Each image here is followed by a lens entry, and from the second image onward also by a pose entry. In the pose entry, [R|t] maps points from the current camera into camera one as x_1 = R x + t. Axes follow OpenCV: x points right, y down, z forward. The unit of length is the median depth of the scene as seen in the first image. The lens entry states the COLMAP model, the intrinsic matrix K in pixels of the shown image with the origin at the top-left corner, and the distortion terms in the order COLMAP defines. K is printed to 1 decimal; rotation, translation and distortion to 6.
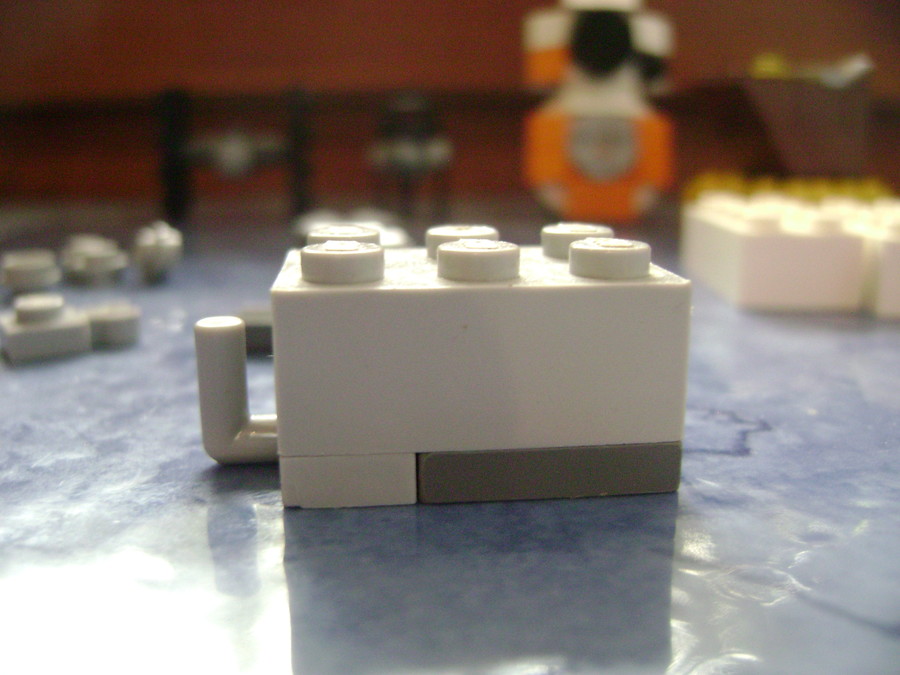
lens RADIAL K [[909.6, 0, 450.0], [0, 909.6, 337.5], [0, 0, 1]] dist [-0.167850, 0.043236]
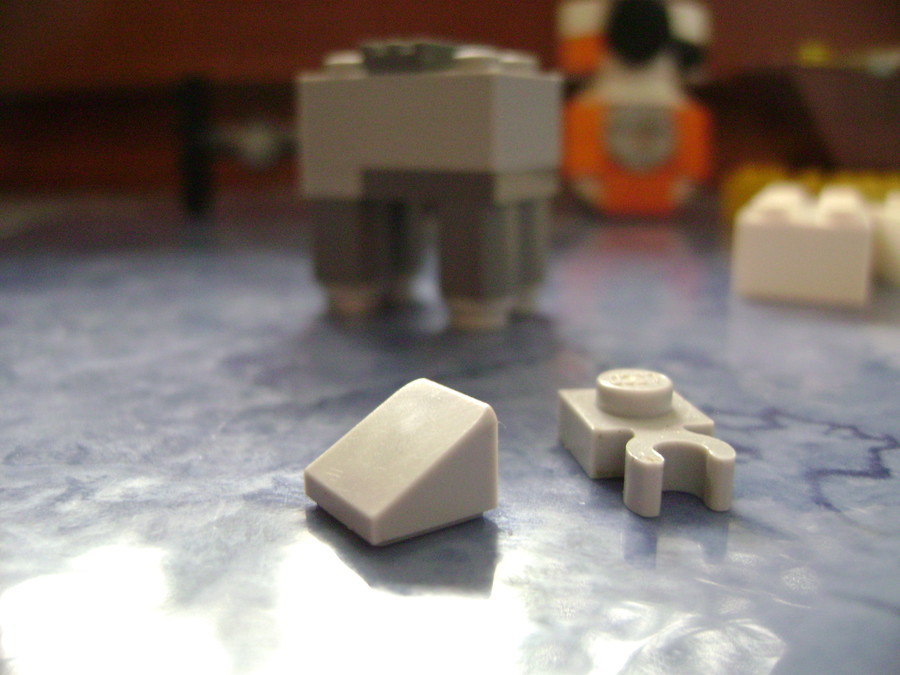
lens RADIAL K [[907.1, 0, 450.0], [0, 907.1, 337.5], [0, 0, 1]] dist [-0.168649, 0.036996]
pose [[0.999995, -0.000198, 0.003153, -0.112173], [0.000165, 0.999946, 0.010436, -0.019182], [-0.003155, -0.010436, 0.999941, 0.105053]]
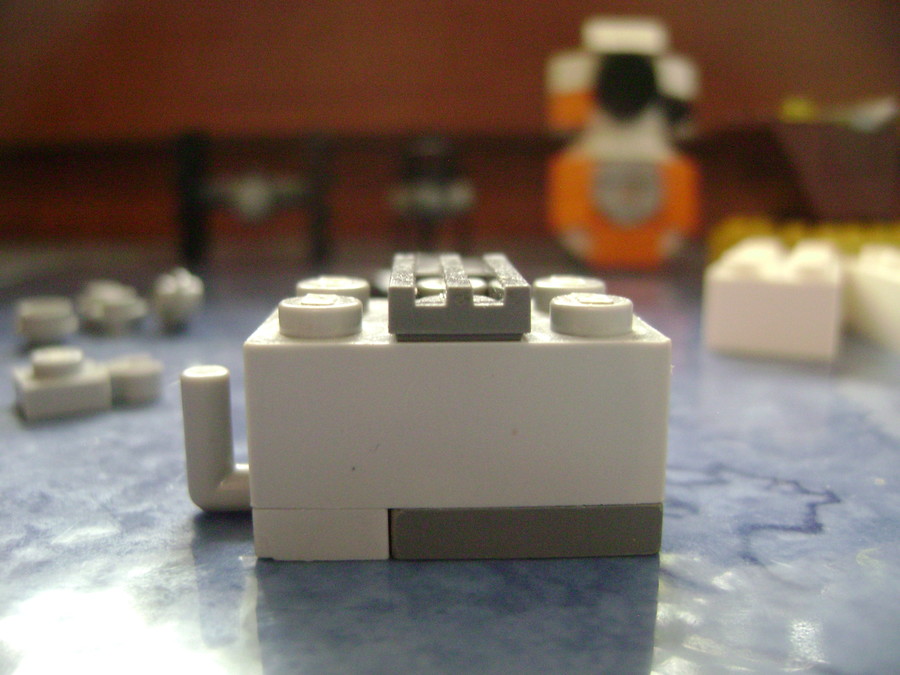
lens RADIAL K [[909.6, 0, 450.0], [0, 909.6, 337.5], [0, 0, 1]] dist [-0.167850, 0.043236]
pose [[0.999948, 0.003774, -0.009448, -0.043445], [-0.004173, 0.999081, -0.042649, -0.028729], [0.009278, 0.042686, 0.999045, 0.064857]]
